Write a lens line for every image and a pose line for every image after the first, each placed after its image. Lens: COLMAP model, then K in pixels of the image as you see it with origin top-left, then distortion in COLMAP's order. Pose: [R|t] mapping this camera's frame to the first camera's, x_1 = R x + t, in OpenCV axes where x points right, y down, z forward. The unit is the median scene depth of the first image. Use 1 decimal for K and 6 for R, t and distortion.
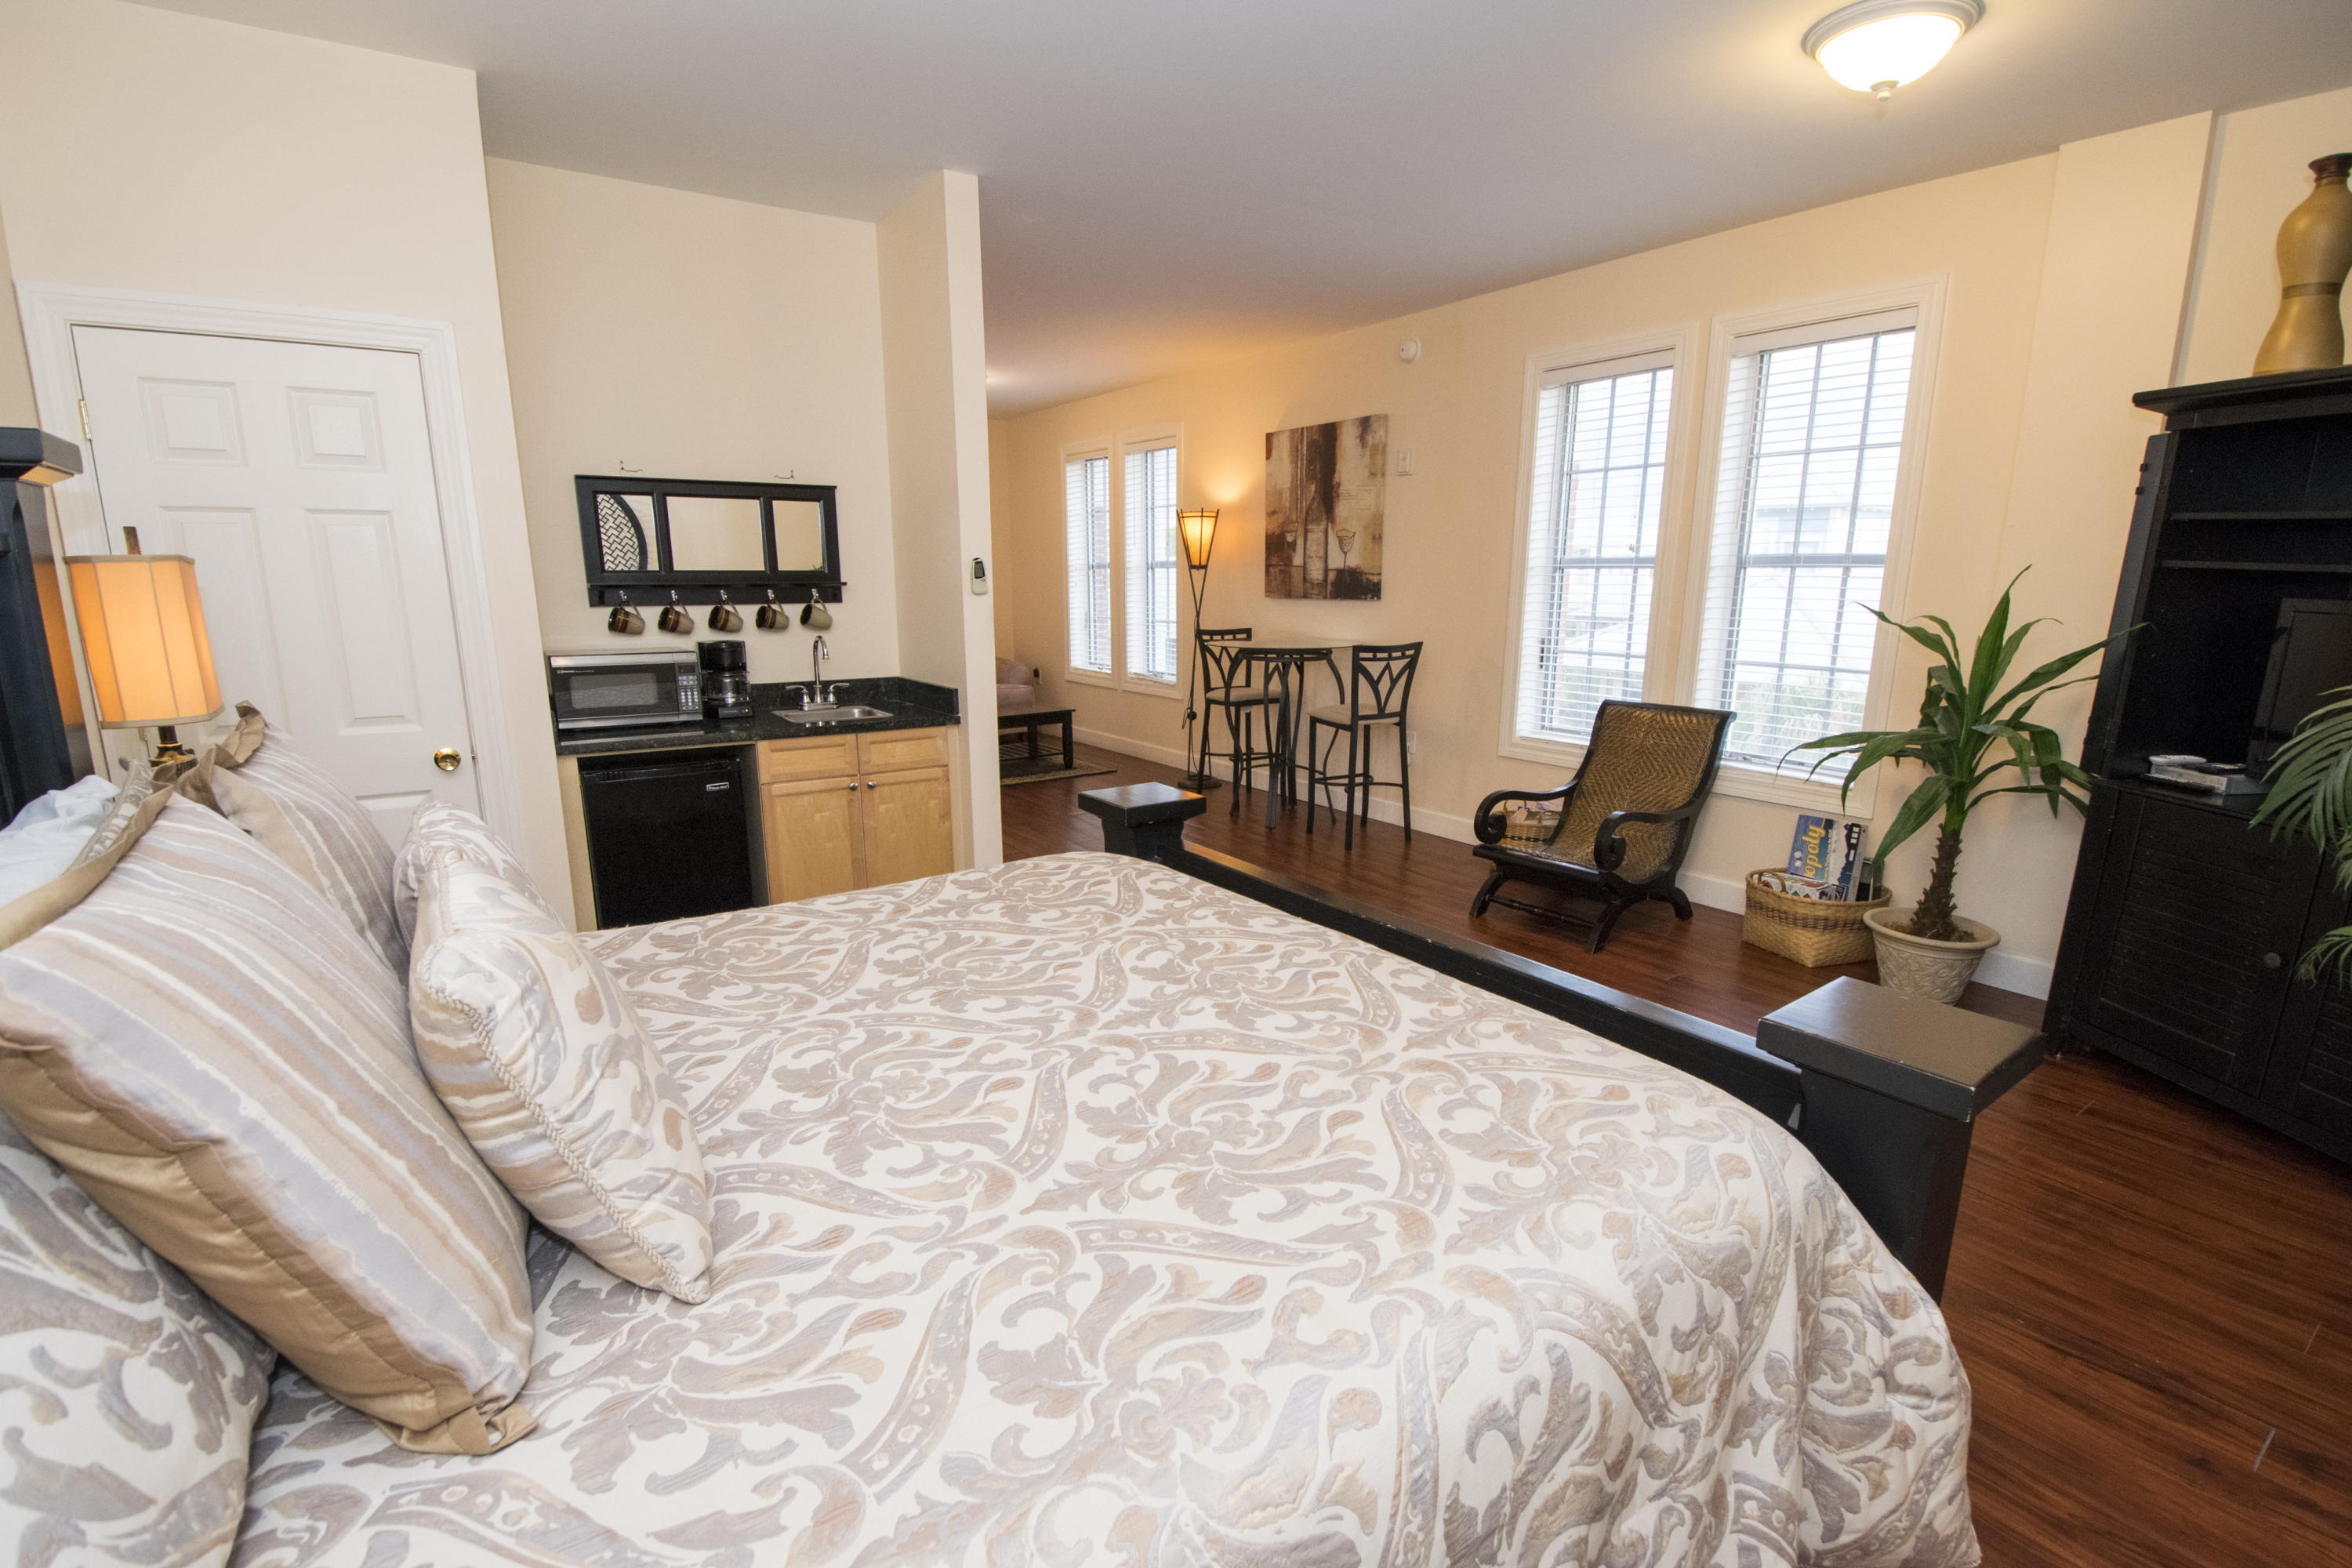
lens RADIAL K [[1074.8, 0, 1192.4], [0, 1074.8, 815.4], [0, 0, 1]] dist [-0.002112, -0.000404]
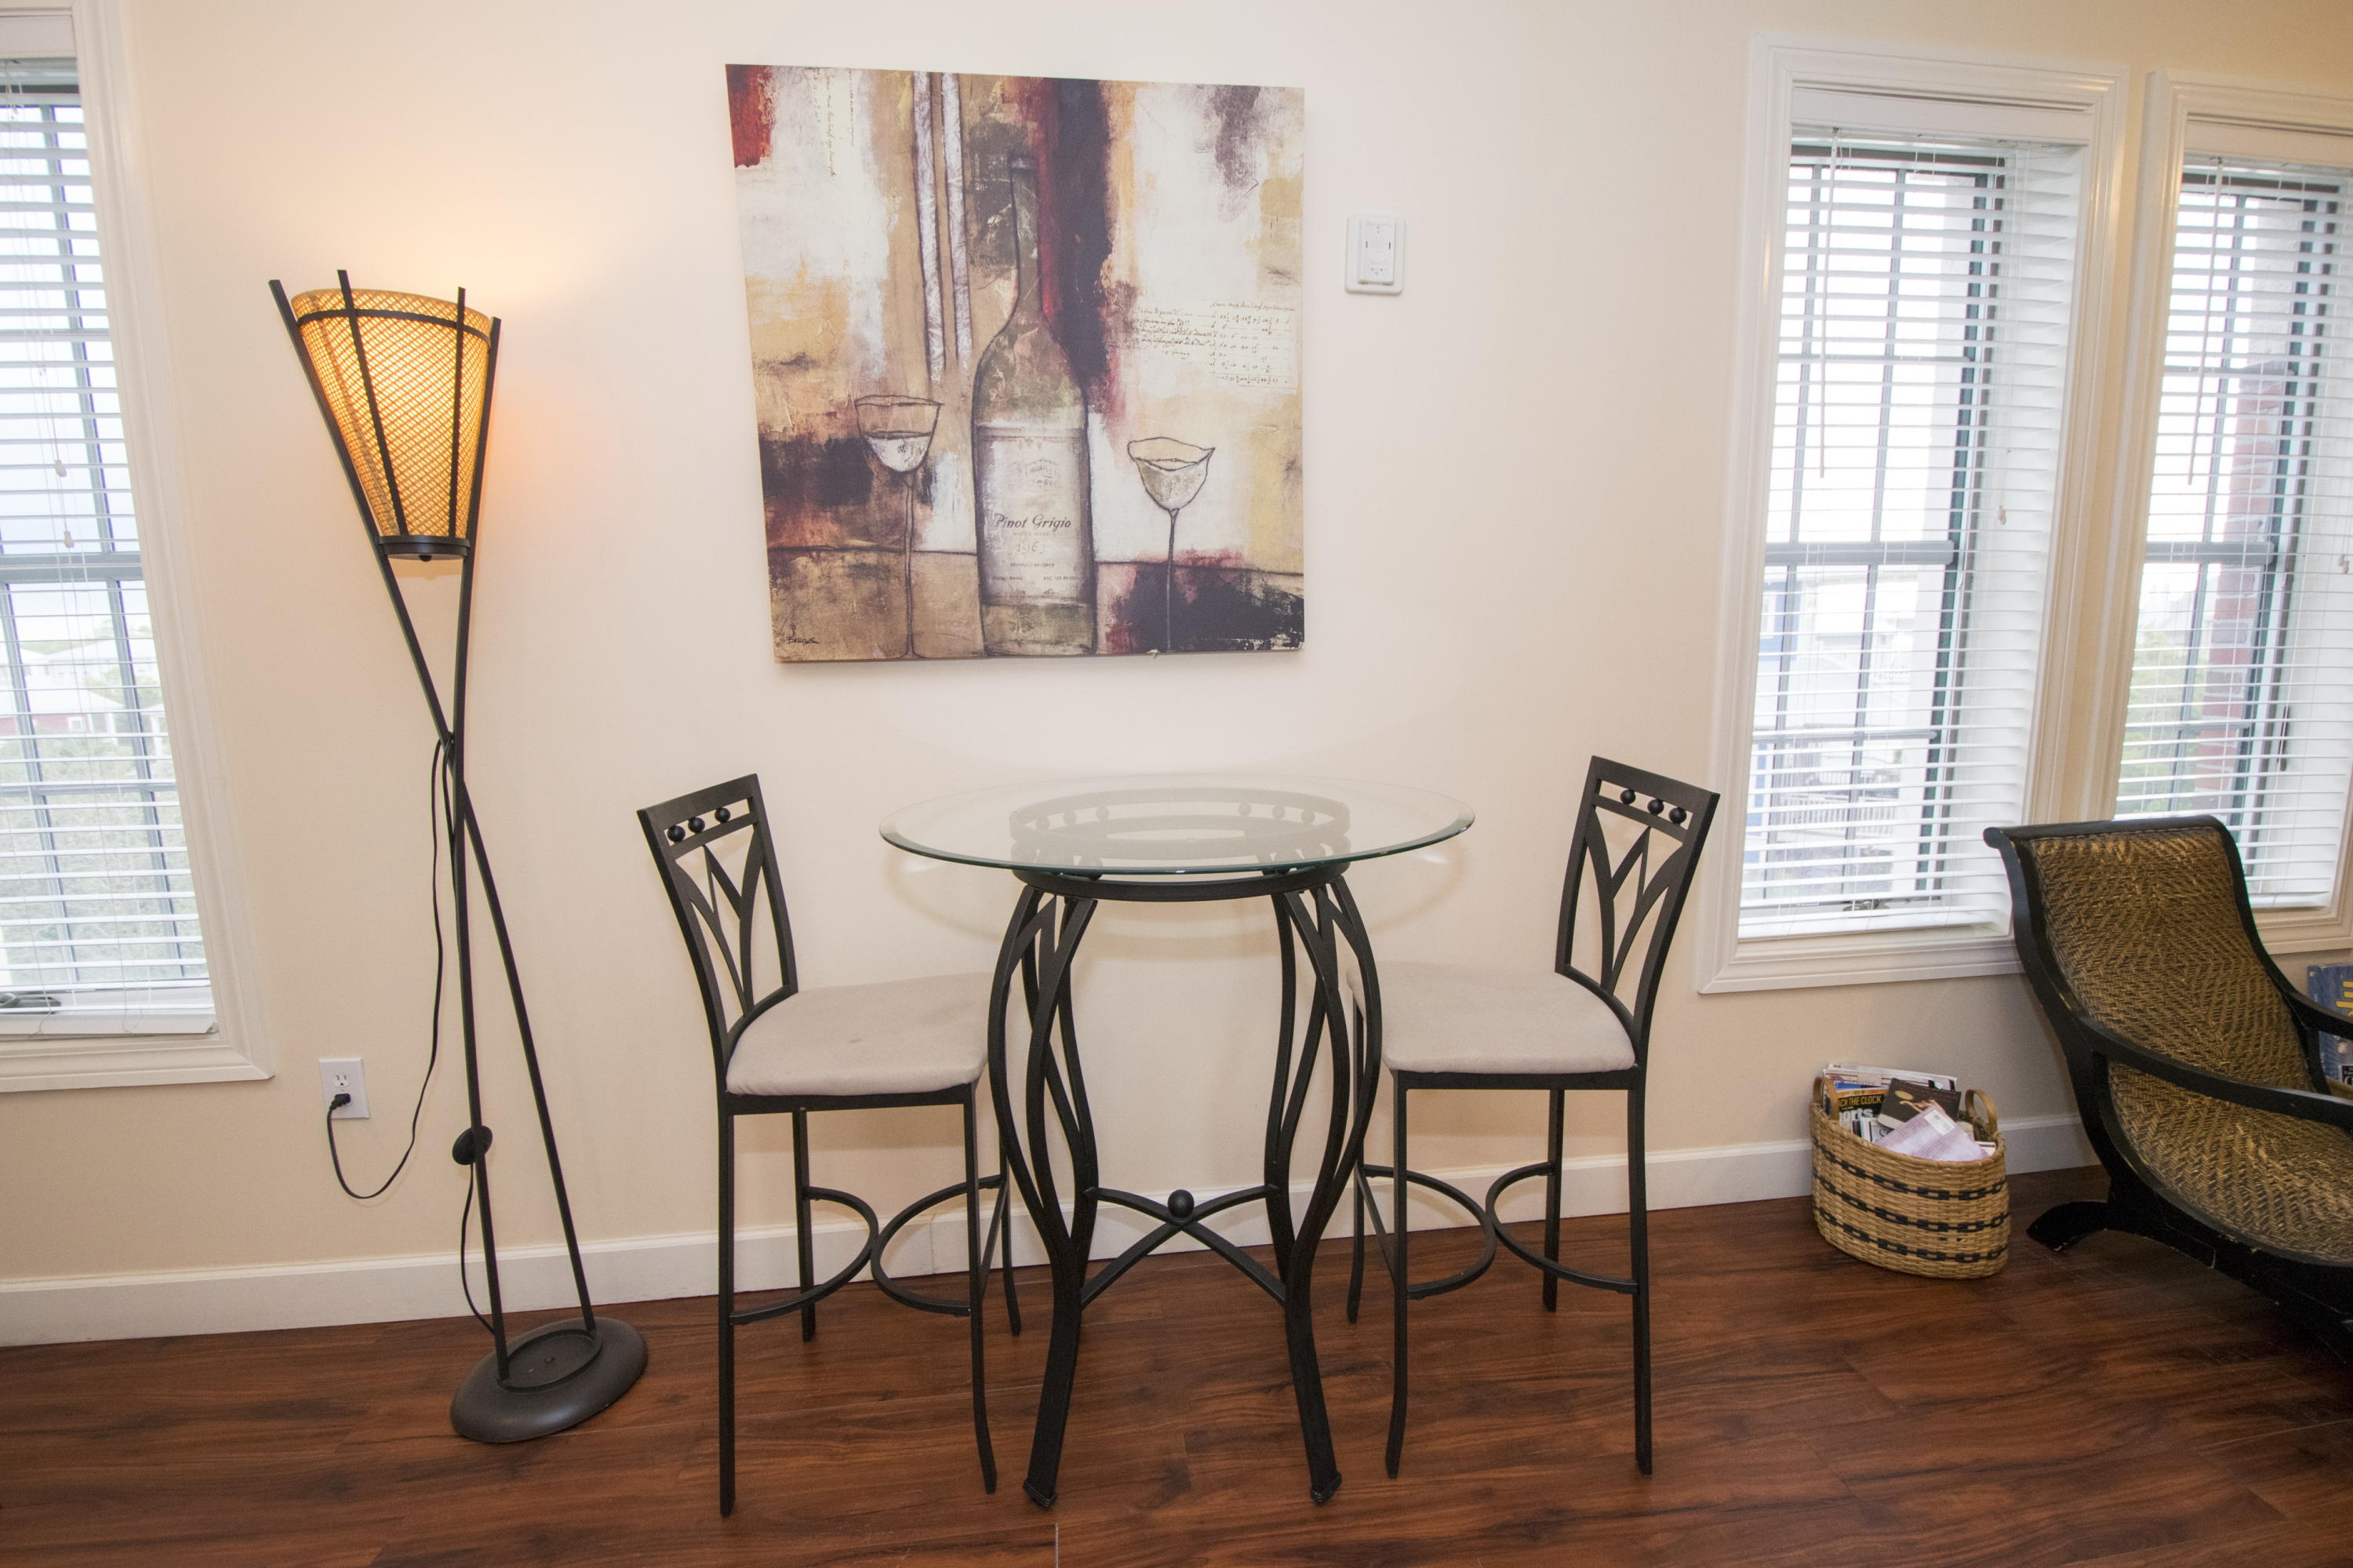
lens RADIAL K [[1060.4, 0, 1173.4], [0, 1060.4, 807.4], [0, 0, 1]] dist [-0.000366, -0.000548]
pose [[0.469044, -0.142834, 0.871548, -0.149160], [0.213607, 0.975884, 0.044975, -0.174473], [-0.856954, 0.165073, 0.488243, 0.873473]]
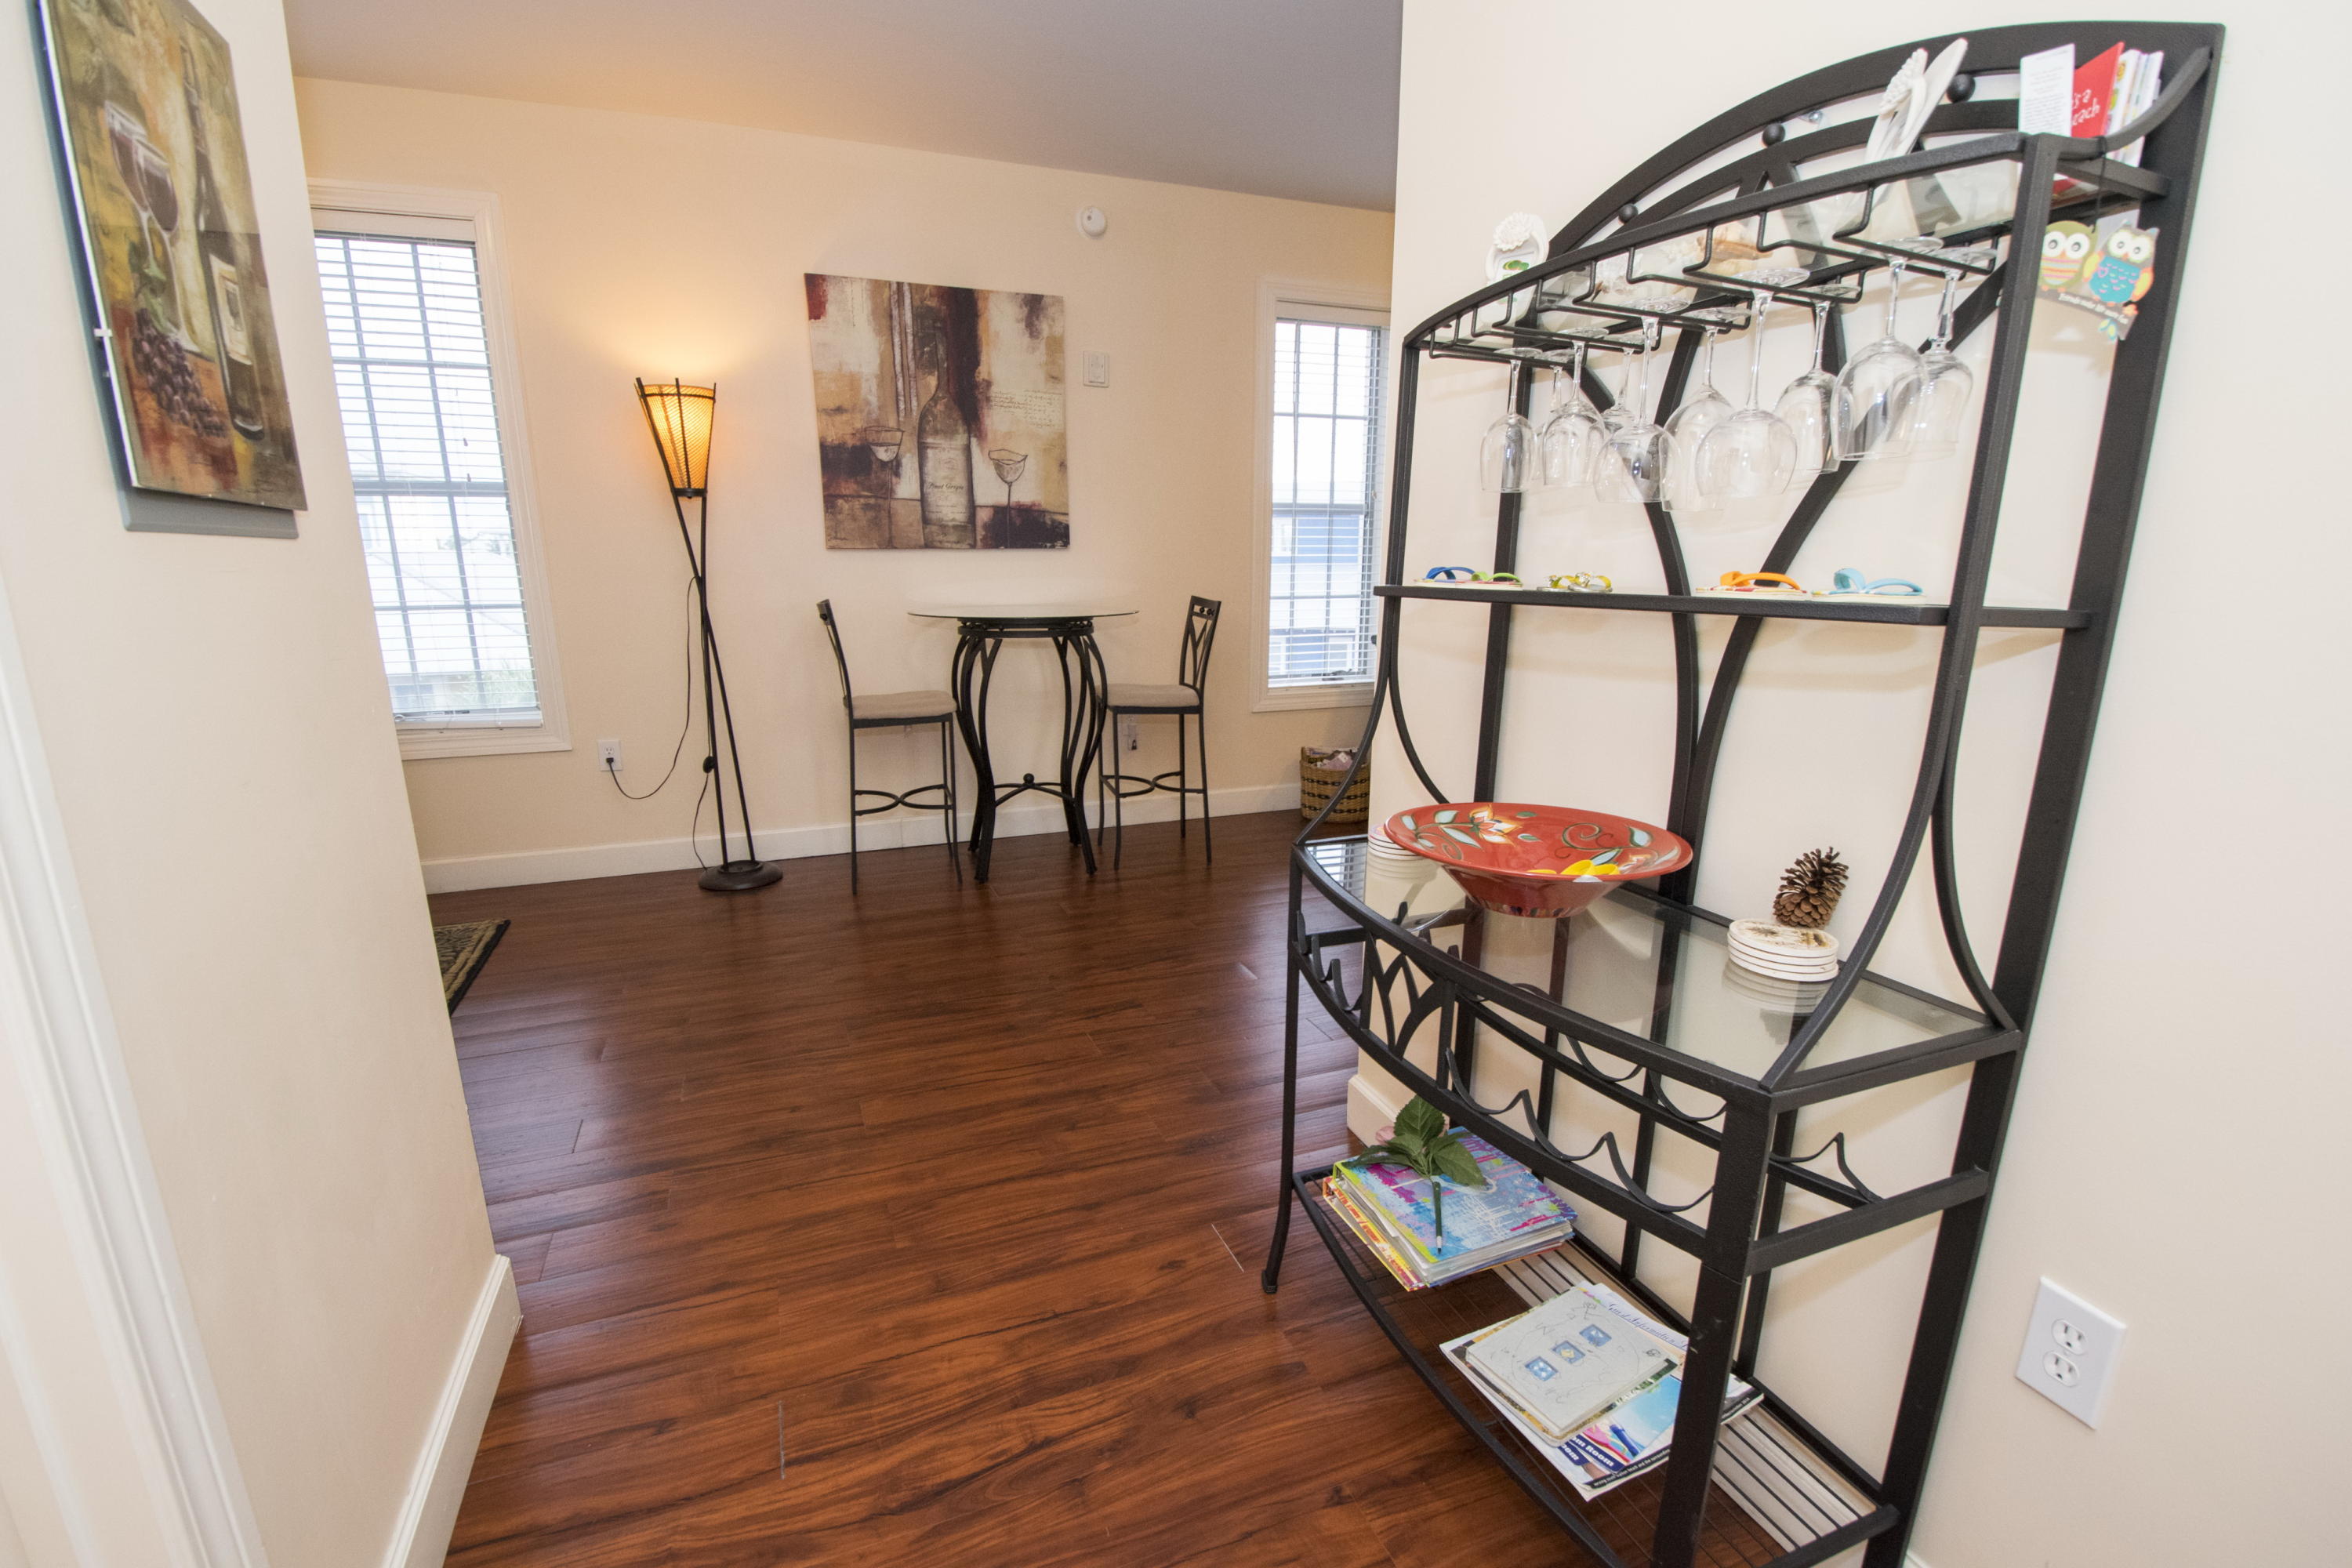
lens RADIAL K [[1074.8, 0, 1192.4], [0, 1074.8, 815.4], [0, 0, 1]] dist [-0.002112, -0.000404]
pose [[0.224024, -0.223700, 0.948563, -0.565769], [0.215366, 0.960602, 0.175676, -0.133521], [-0.950490, 0.164933, 0.263375, 0.744742]]
